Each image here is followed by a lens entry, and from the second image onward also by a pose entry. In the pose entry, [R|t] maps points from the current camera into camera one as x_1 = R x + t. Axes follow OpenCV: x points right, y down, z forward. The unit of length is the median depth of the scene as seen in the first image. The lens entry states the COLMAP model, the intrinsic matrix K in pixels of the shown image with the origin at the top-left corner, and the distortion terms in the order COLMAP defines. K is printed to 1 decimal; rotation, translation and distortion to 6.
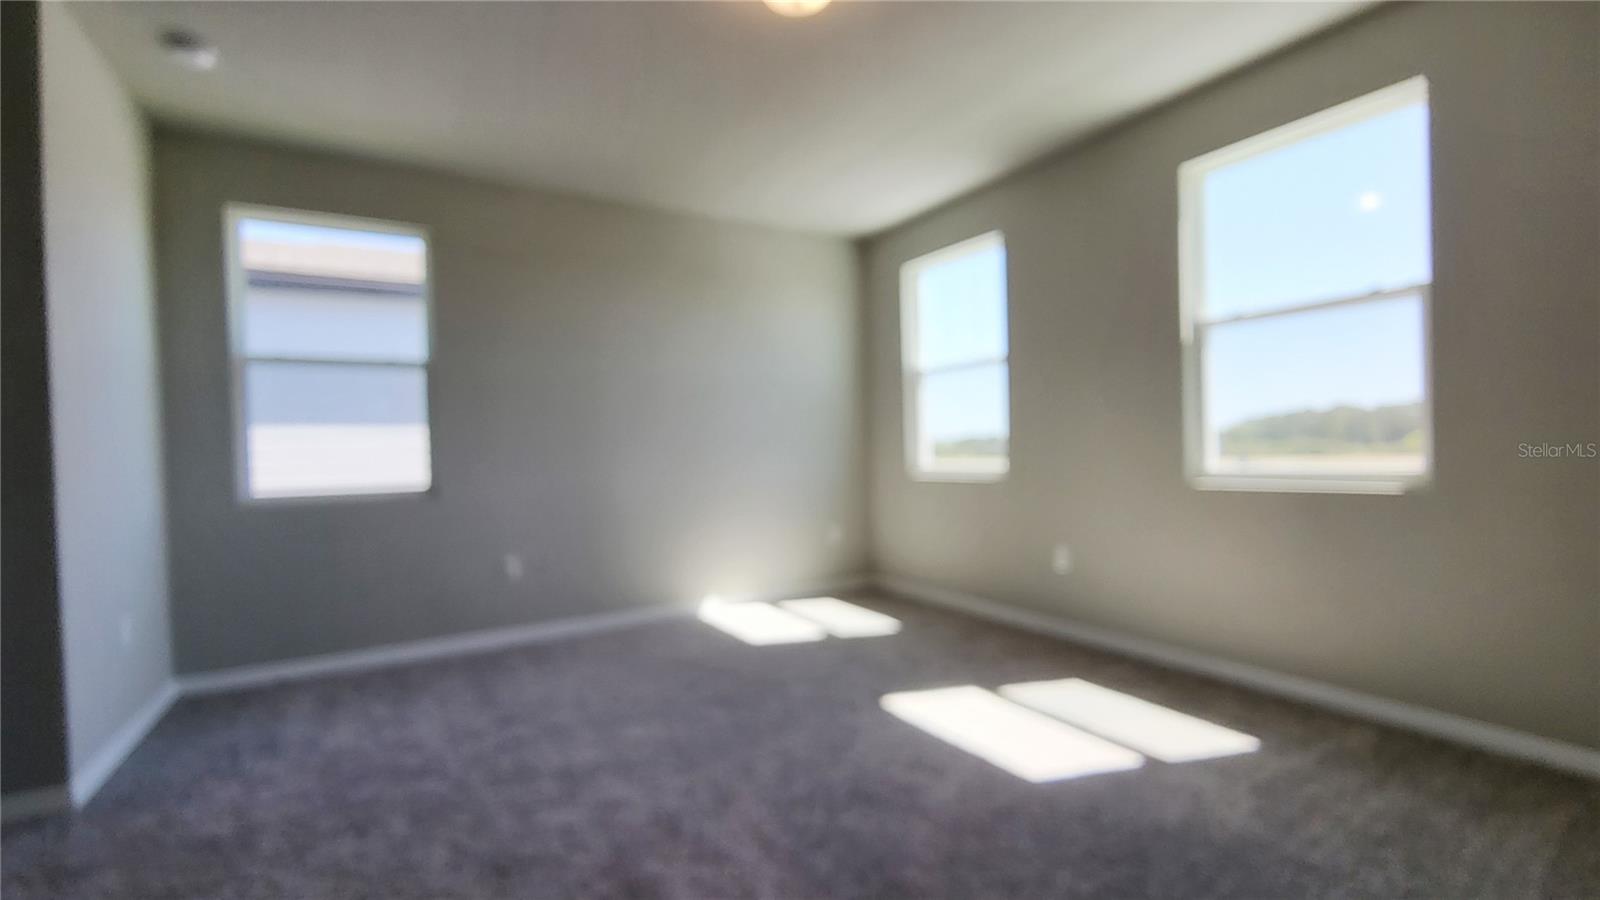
lens RADIAL K [[662.1, 0, 790.4], [0, 662.1, 453.3], [0, 0, 1]] dist [-0.002744, 0.000003]
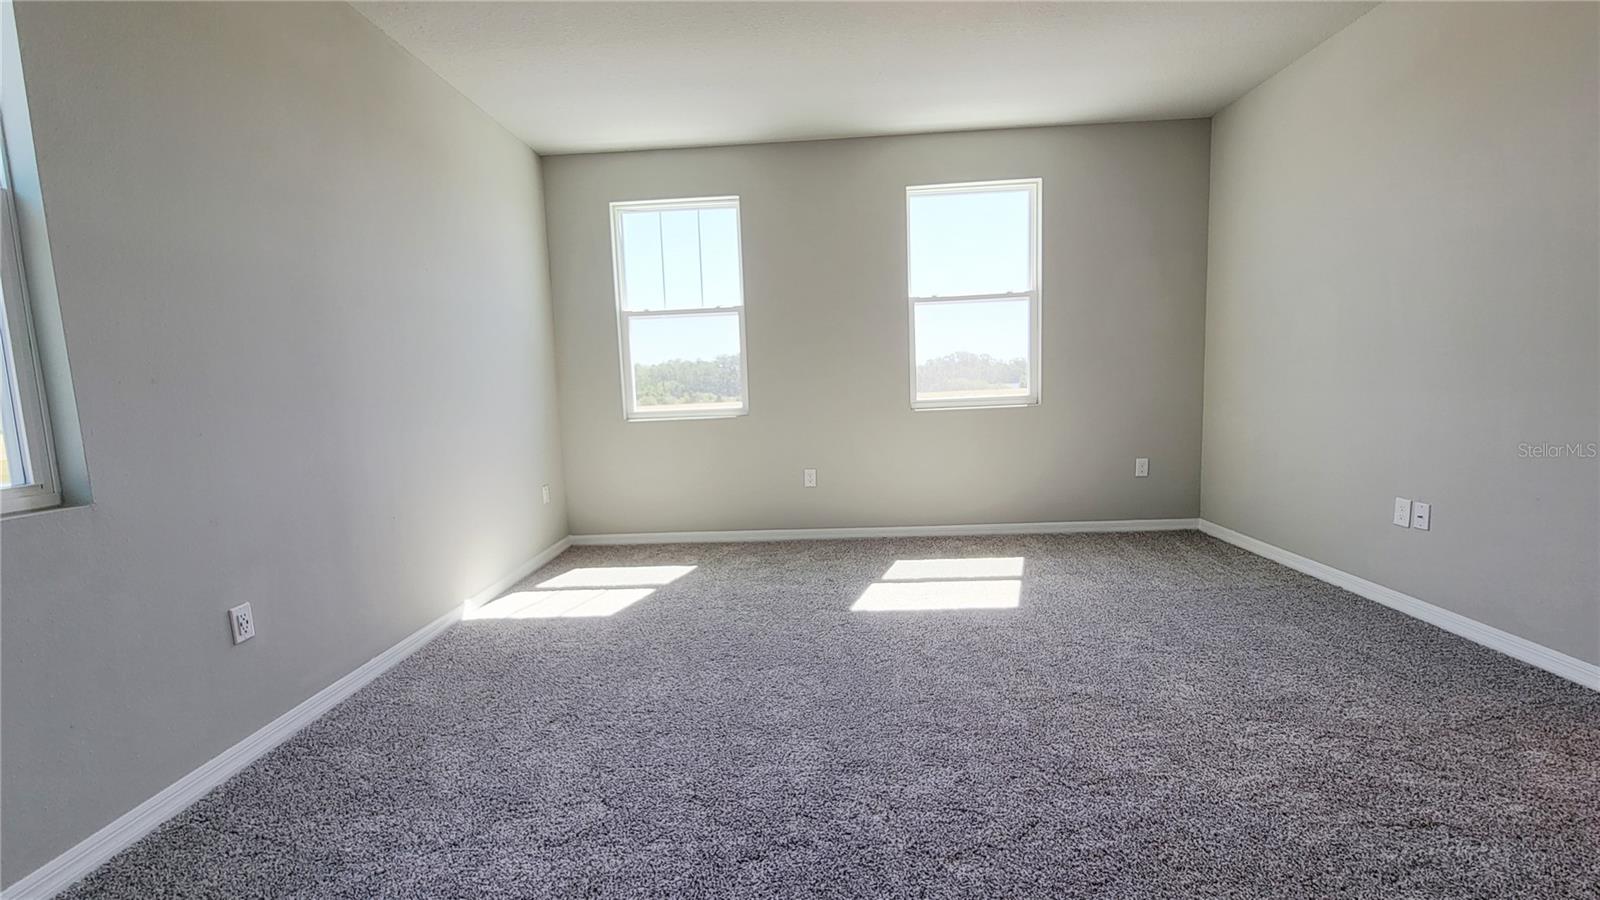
lens RADIAL K [[662.1, 0, 790.4], [0, 662.1, 453.3], [0, 0, 1]] dist [-0.002744, 0.000003]
pose [[0.533092, -0.080326, 0.842235, -0.775763], [0.030435, 0.996659, 0.075790, 0.022562], [-0.845509, -0.014770, 0.533756, 0.452355]]
